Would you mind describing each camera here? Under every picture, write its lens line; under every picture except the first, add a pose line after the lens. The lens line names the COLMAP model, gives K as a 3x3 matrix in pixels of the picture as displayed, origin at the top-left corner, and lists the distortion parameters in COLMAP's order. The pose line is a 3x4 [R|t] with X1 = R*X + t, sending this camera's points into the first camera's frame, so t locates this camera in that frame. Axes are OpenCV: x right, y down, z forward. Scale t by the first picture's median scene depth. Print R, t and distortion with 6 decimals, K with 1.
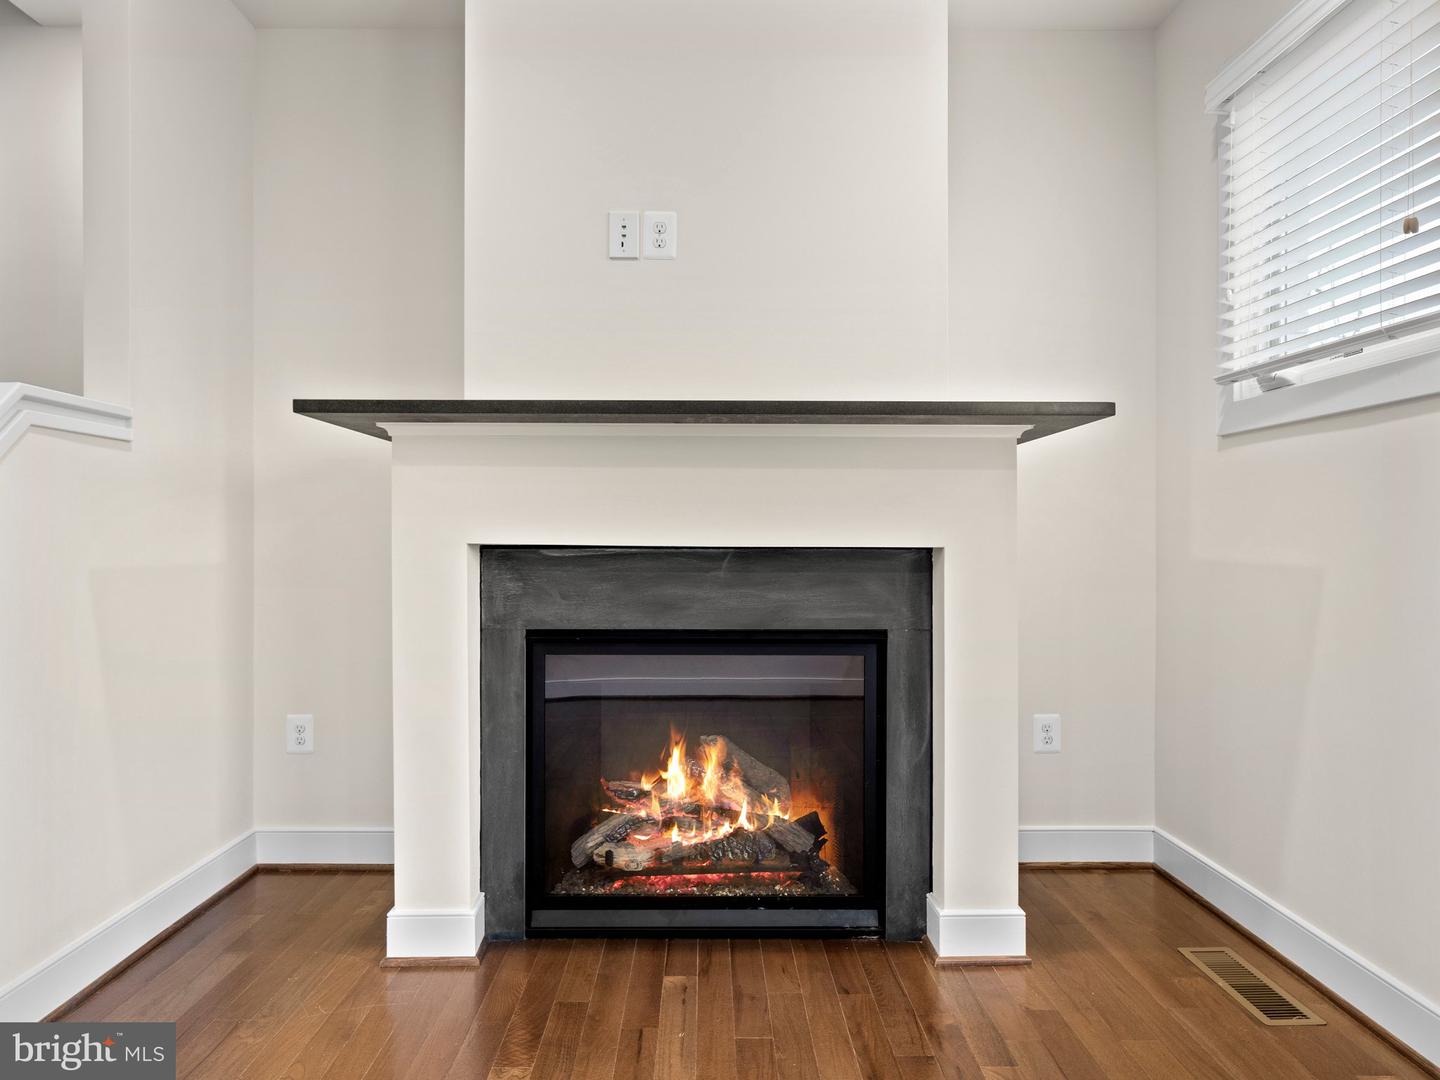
lens RADIAL K [[948.8, 0, 719.5], [0, 948.8, 538.2], [0, 0, 1]] dist [0.005614, -0.000052]
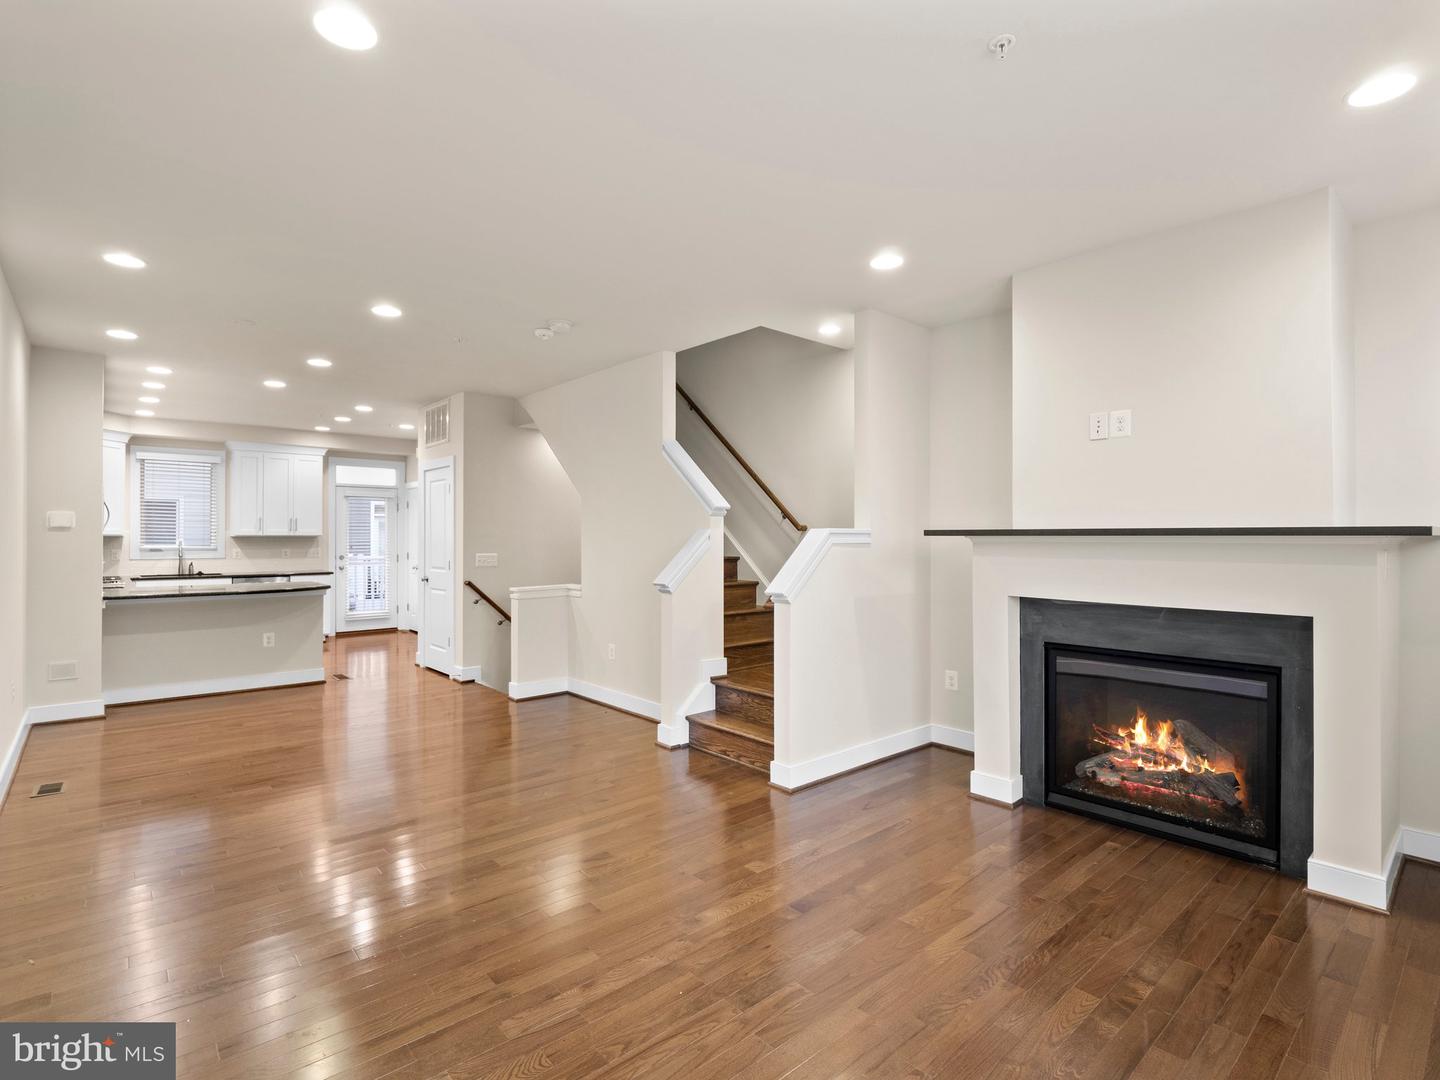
lens RADIAL K [[702.6, 0, 712.6], [0, 702.6, 532.6], [0, 0, 1]] dist [-0.011553, -0.000748]
pose [[0.649232, -0.009847, -0.760526, 0.432065], [-0.004004, 0.999858, -0.016364, -0.095271], [0.760580, 0.013669, 0.649101, -0.412015]]
